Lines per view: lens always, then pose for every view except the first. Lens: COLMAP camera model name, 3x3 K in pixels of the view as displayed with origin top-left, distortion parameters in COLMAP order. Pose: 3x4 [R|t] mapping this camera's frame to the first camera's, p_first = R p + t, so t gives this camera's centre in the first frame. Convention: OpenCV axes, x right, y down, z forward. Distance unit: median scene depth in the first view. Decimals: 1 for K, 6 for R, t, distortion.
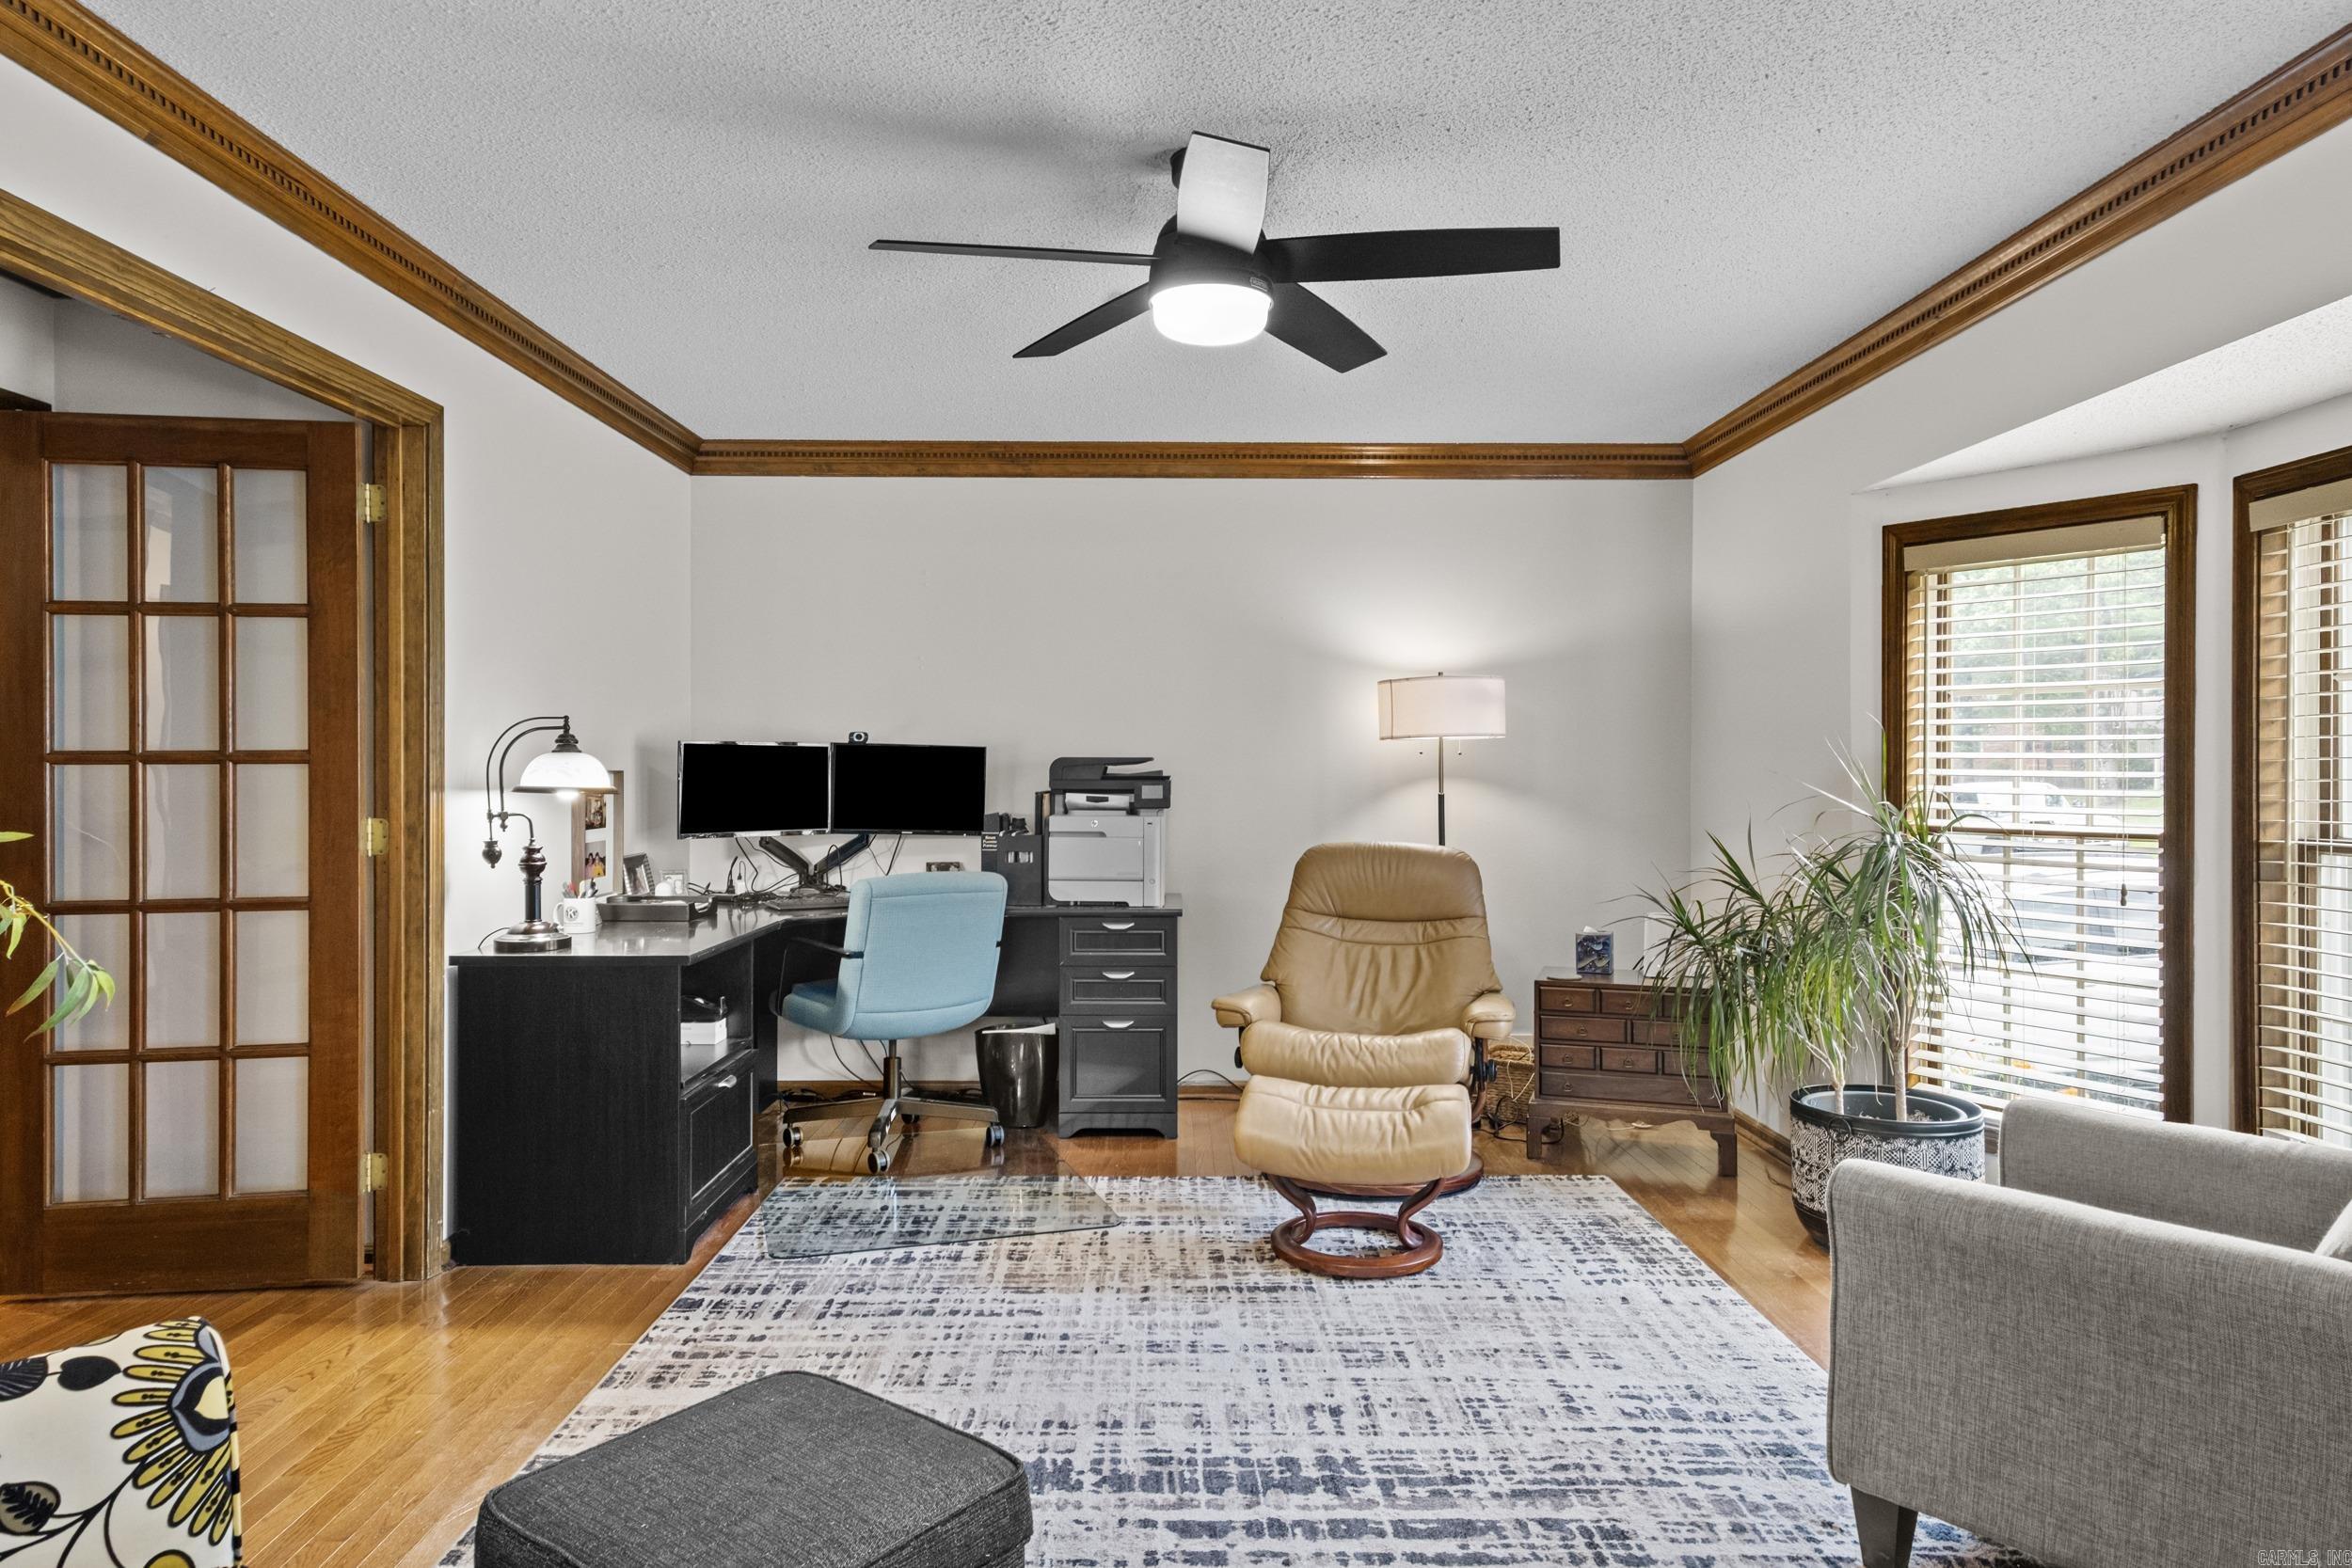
lens RADIAL K [[1476.4, 0, 1178.0], [0, 1476.4, 779.7], [0, 0, 1]] dist [-0.000165, 0.000048]
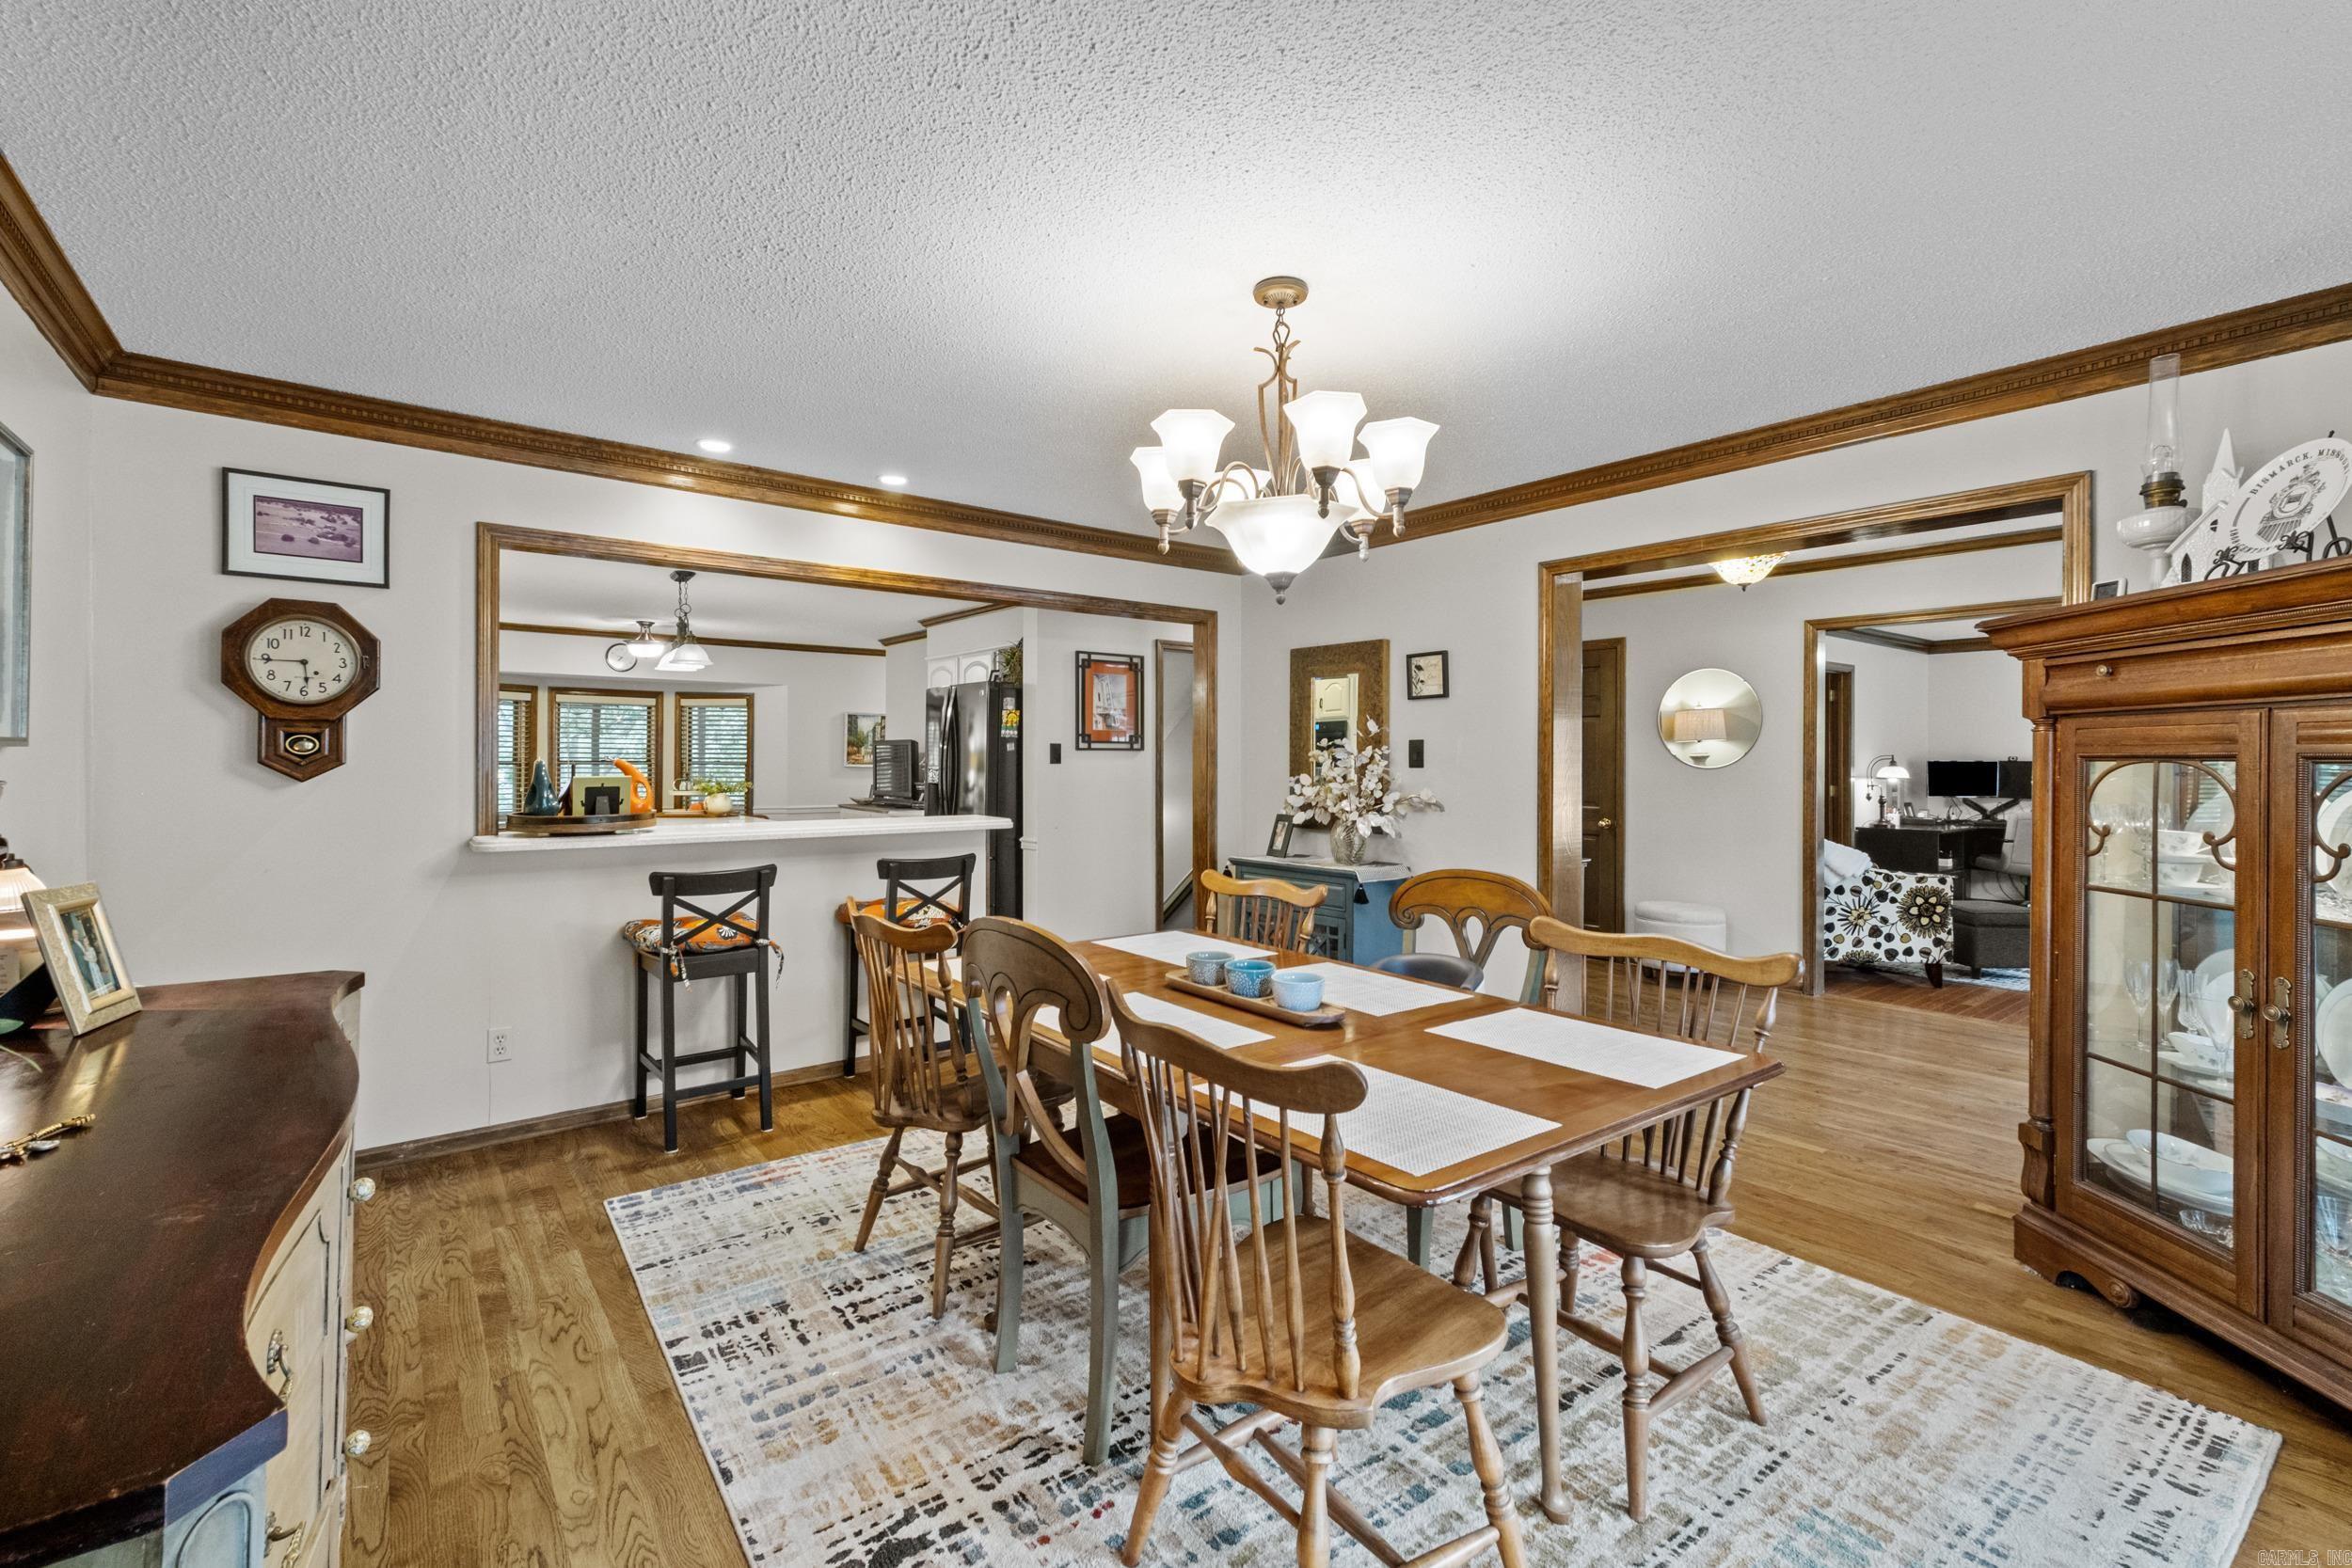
lens RADIAL K [[1008.6, 0, 1174.5], [0, 1008.6, 770.9], [0, 0, 1]] dist [0.007471, 0.000338]
pose [[0.613730, 0.009101, -0.789464, 0.273503], [-0.009888, 0.999944, 0.003840, -0.001069], [0.789454, 0.005450, 0.613785, -1.200985]]
